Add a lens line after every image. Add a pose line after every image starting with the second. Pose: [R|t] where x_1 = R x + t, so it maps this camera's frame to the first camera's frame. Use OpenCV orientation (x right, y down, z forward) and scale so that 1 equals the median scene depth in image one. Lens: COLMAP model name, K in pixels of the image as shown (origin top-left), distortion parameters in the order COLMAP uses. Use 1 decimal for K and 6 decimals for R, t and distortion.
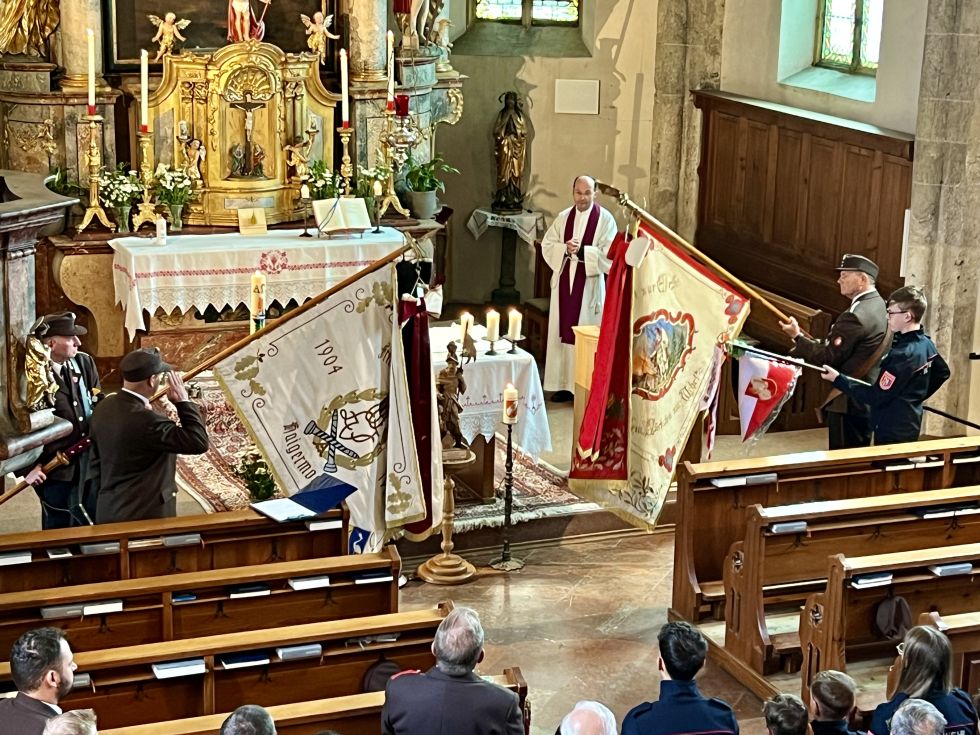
lens RADIAL K [[1987.5, 0, 495.9], [0, 1987.5, 374.5], [0, 0, 1]] dist [0.149351, 0.000000]
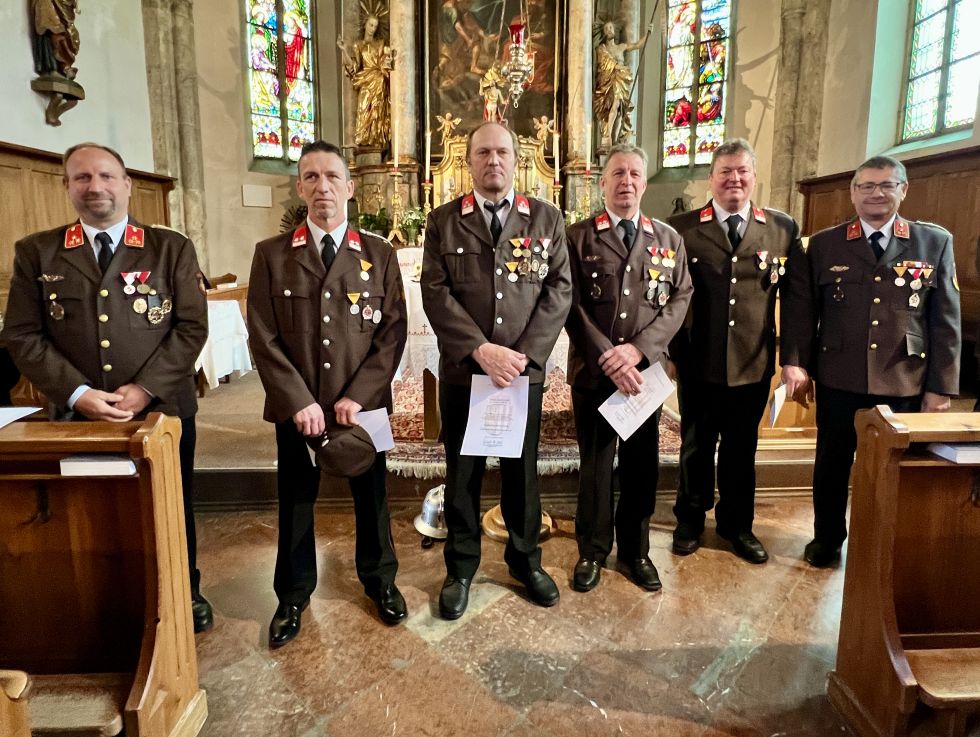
lens RADIAL K [[559.5, 0, 510.4], [0, 559.5, 316.4], [0, 0, 1]] dist [-0.004213, 0.001381]
pose [[0.943222, 0.025024, -0.331218, 0.038993], [-0.067290, 0.990877, -0.116764, 0.032306], [0.325275, 0.132422, 0.936302, 0.610319]]
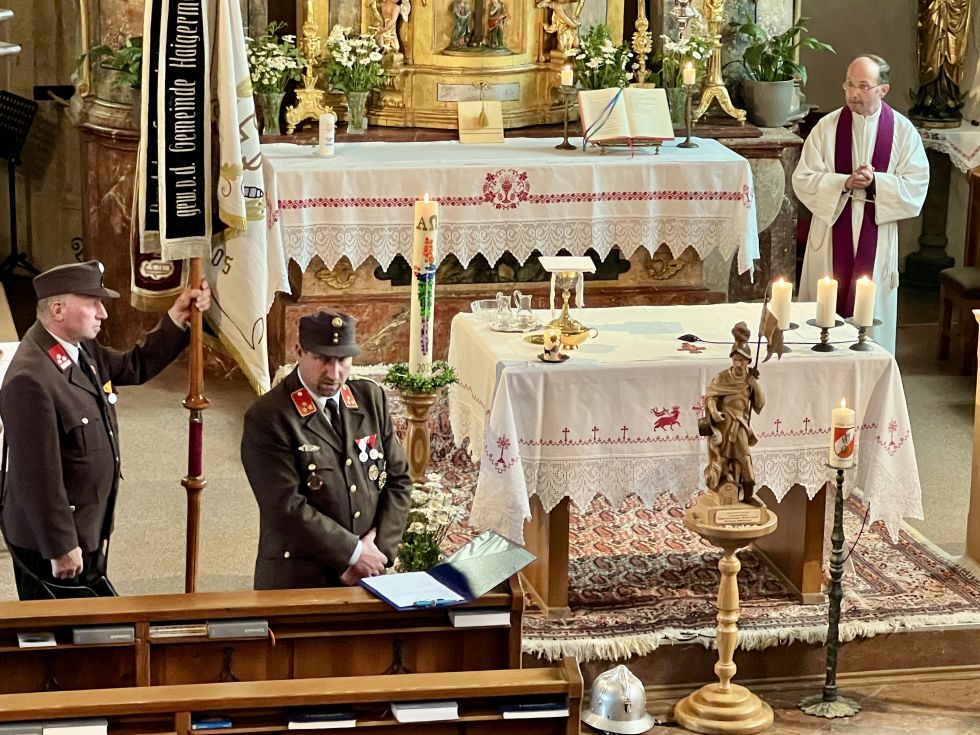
lens RADIAL K [[3222.9, 0, 498.3], [0, 3222.9, 363.3], [0, 0, 1]] dist [-0.095931, 0.000000]
pose [[0.984330, 0.038660, -0.172048, 0.055354], [-0.040977, 0.999111, -0.009933, 0.006020], [0.171511, 0.016828, 0.985038, 0.037989]]
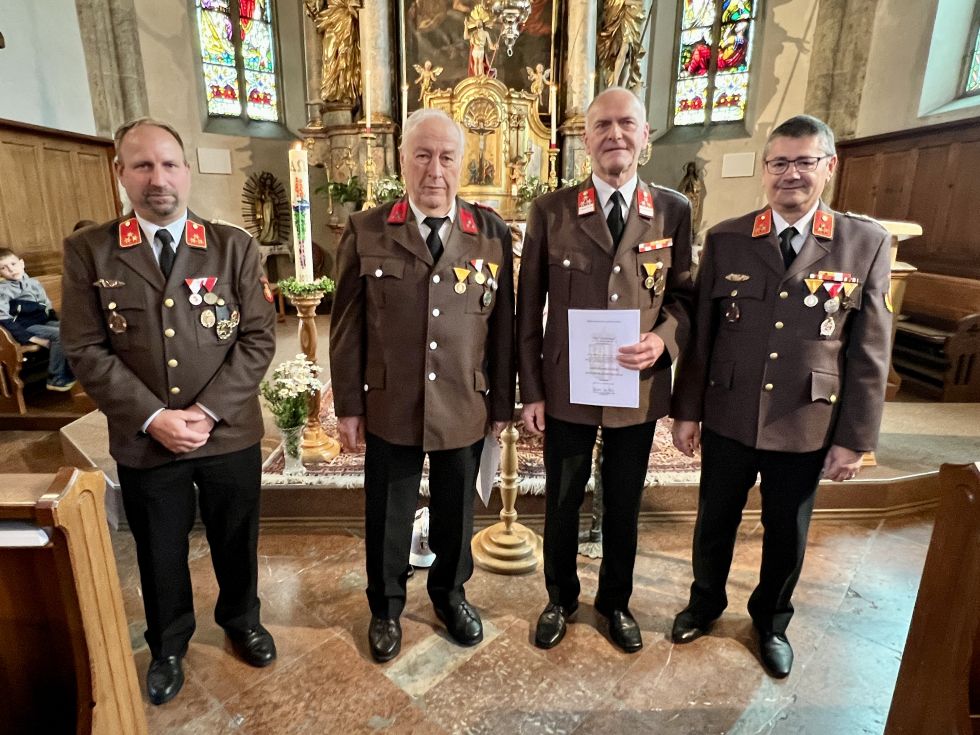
lens RADIAL K [[589.7, 0, 481.9], [0, 589.7, 372.4], [0, 0, 1]] dist [-0.008628, 0.004336]
pose [[0.935086, 0.077035, -0.345946, 0.030527], [-0.072782, 0.997027, 0.025290, 0.021953], [0.346866, 0.001530, 0.937913, 0.626556]]
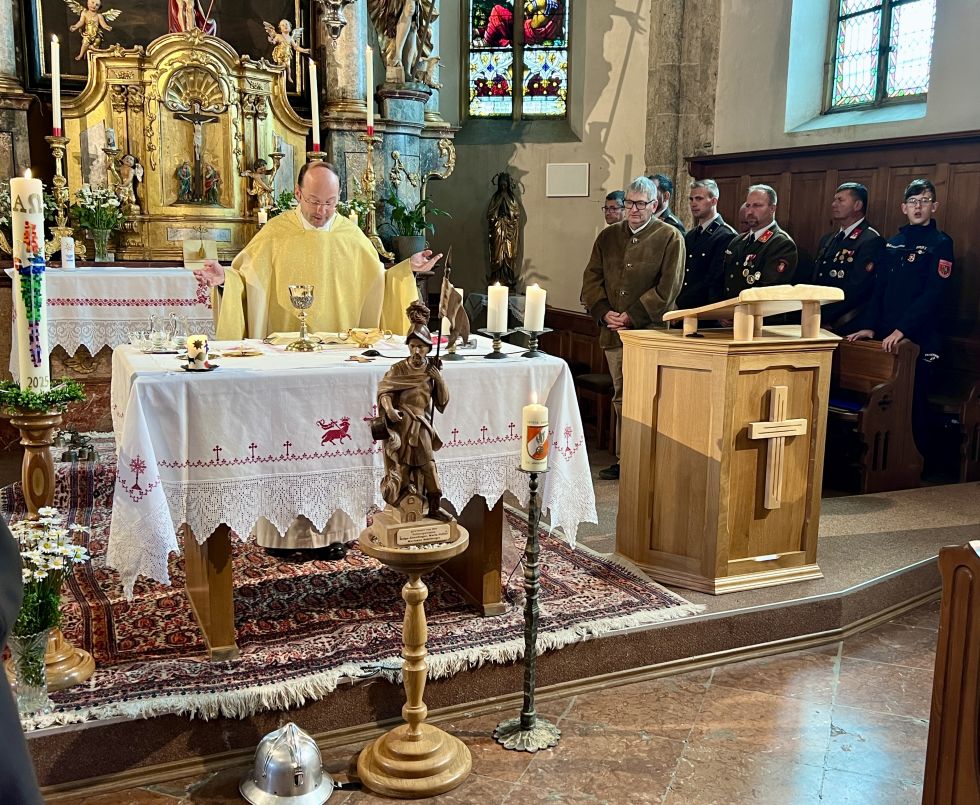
lens RADIAL K [[1025.4, 0, 541.2], [0, 1025.4, 409.6], [0, 0, 1]] dist [0.021717, 0.000000]
pose [[0.998406, -0.011852, 0.055181, -0.004505], [0.015953, 0.997095, -0.074476, 0.022651], [-0.054138, 0.075238, 0.995695, 0.578238]]
